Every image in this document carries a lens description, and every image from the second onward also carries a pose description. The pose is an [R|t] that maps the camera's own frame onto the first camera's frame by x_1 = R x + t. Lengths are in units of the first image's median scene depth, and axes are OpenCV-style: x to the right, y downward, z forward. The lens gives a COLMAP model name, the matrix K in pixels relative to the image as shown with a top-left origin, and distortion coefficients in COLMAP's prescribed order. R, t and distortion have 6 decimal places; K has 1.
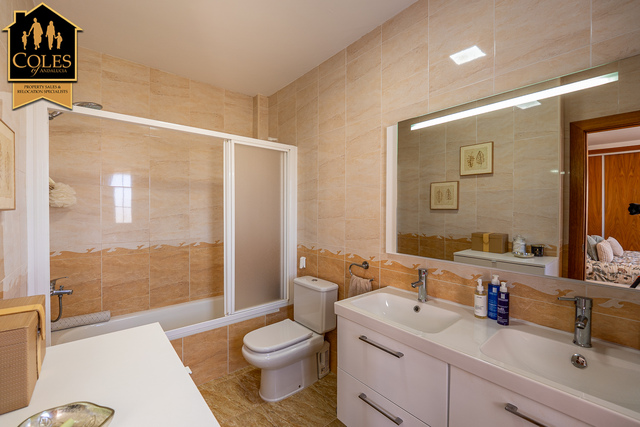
lens RADIAL K [[274.2, 0, 316.0], [0, 274.2, 213.6], [0, 0, 1]] dist [0.003987, -0.000085]
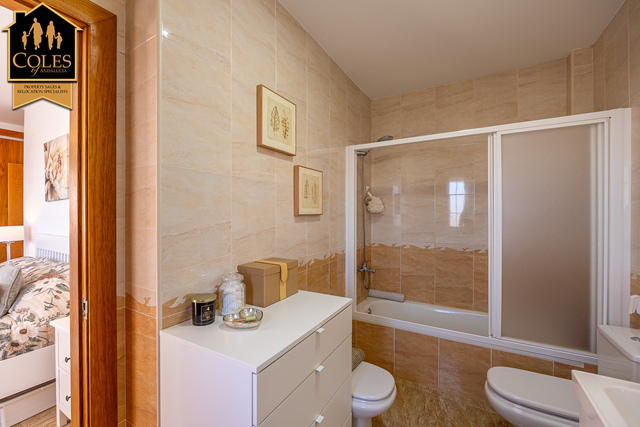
lens RADIAL K [[274.2, 0, 315.6], [0, 274.2, 213.9], [0, 0, 1]] dist [0.003987, -0.000085]
pose [[0.345433, -0.005062, -0.938430, 0.268636], [-0.009508, 0.999915, -0.008893, -0.001954], [0.938395, 0.011995, 0.345356, 0.164586]]
